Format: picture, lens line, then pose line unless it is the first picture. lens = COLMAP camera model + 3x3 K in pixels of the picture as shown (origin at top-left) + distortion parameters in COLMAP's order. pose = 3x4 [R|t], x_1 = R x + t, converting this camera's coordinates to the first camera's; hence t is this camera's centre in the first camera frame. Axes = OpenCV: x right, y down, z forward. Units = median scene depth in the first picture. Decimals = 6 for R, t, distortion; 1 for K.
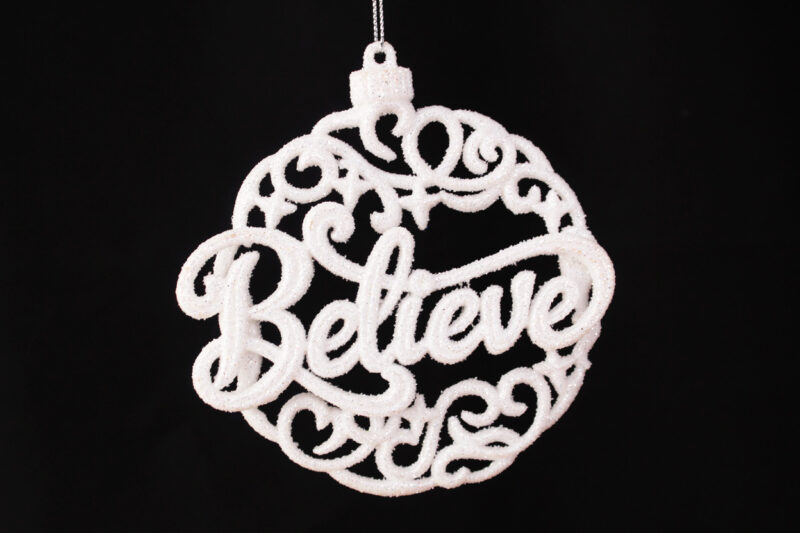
lens RADIAL K [[1237.7, 0, 400.0], [0, 1237.7, 266.5], [0, 0, 1]] dist [0.018184, 0.010422]
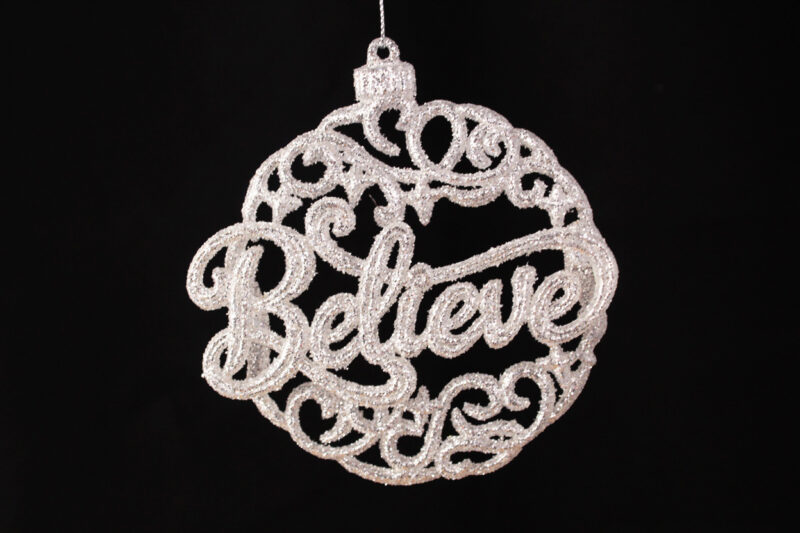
lens RADIAL K [[1237.7, 0, 400.0], [0, 1237.7, 266.5], [0, 0, 1]] dist [0.018184, 0.010422]
pose [[0.988729, 0.009171, -0.149437, 0.149265], [-0.003789, 0.999335, 0.036259, -0.031678], [0.149671, -0.035284, 0.988106, -0.001865]]
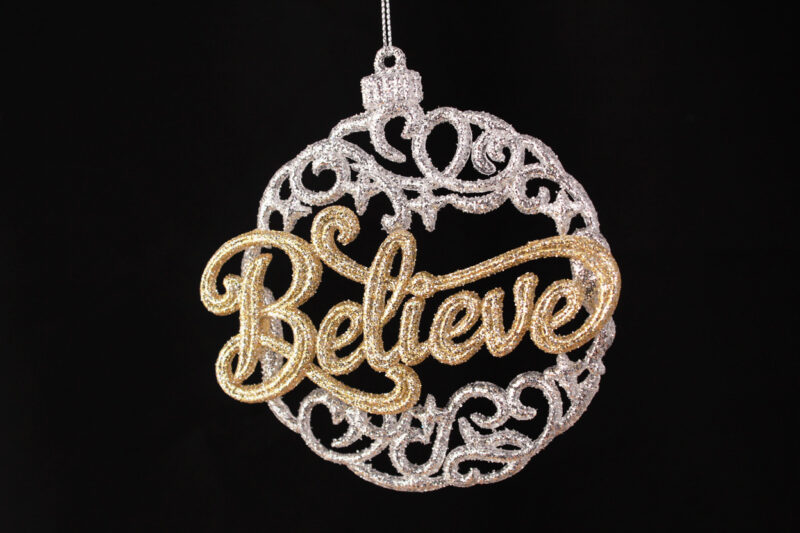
lens RADIAL K [[1237.7, 0, 400.0], [0, 1237.7, 266.5], [0, 0, 1]] dist [0.018184, 0.010422]
pose [[0.948905, 0.009665, -0.315414, 0.313083], [-0.000594, 0.999584, 0.028844, -0.030398], [0.315562, -0.027183, 0.948516, 0.036949]]
